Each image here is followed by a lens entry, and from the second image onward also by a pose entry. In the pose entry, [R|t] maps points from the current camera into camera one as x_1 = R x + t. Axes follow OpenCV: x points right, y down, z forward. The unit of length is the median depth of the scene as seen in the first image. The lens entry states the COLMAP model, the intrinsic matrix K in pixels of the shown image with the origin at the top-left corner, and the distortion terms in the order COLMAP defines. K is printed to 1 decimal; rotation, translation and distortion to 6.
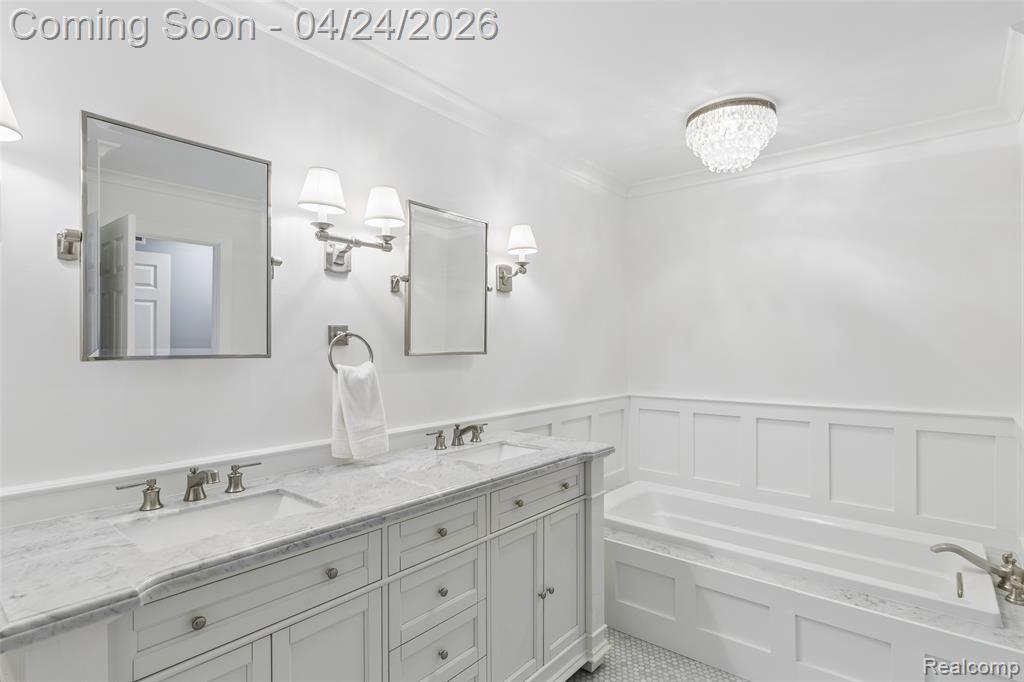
lens RADIAL K [[502.0, 0, 513.1], [0, 502.0, 345.2], [0, 0, 1]] dist [-0.002830, -0.000324]
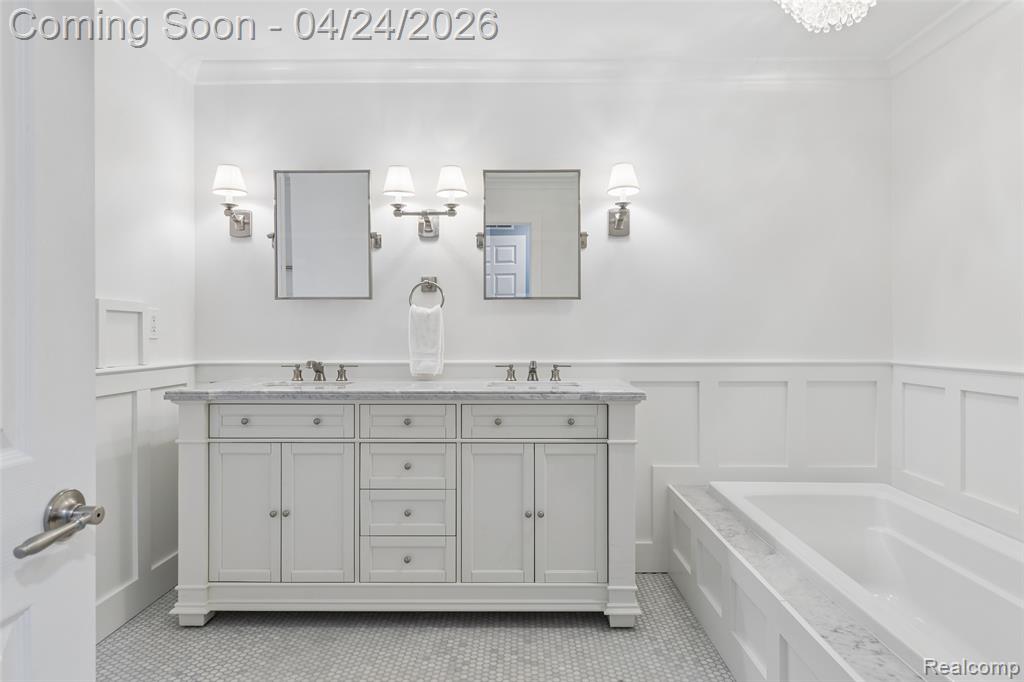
lens RADIAL K [[602.4, 0, 529.7], [0, 602.4, 324.9], [0, 0, 1]] dist [0.006859, -0.006318]
pose [[0.648494, -0.002730, -0.761215, 1.038474], [0.002595, 0.999996, -0.001375, 0.091311], [0.761216, -0.001084, 0.648498, 0.157507]]
